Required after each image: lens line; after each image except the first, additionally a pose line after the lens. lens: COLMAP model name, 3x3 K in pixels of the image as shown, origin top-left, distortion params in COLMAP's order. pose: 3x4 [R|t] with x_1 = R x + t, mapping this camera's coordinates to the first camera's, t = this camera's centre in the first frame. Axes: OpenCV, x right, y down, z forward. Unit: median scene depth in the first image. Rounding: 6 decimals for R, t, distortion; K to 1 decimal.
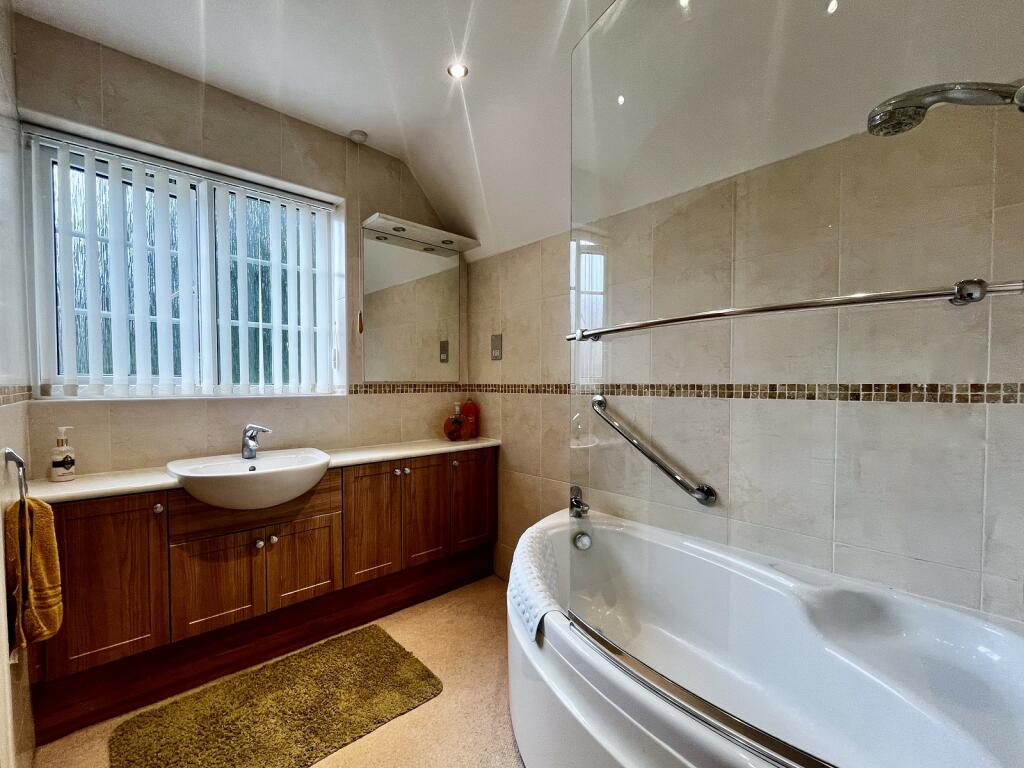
lens RADIAL K [[412.8, 0, 509.1], [0, 412.8, 389.0], [0, 0, 1]] dist [-0.000028, 0.000009]
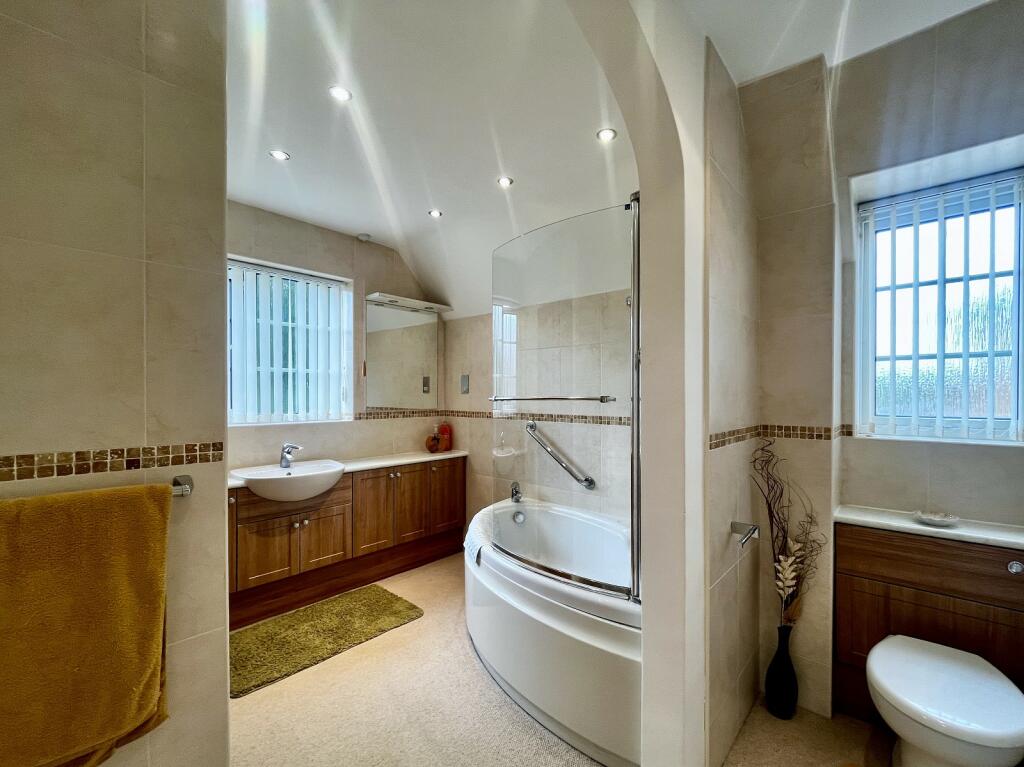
lens RADIAL K [[412.8, 0, 540.7], [0, 412.8, 391.2], [0, 0, 1]] dist [-0.000028, 0.000009]
pose [[0.993656, 0.001352, 0.112453, 0.085863], [0.001225, 0.999738, -0.022844, -0.060782], [-0.112455, 0.022837, 0.993394, -0.520235]]
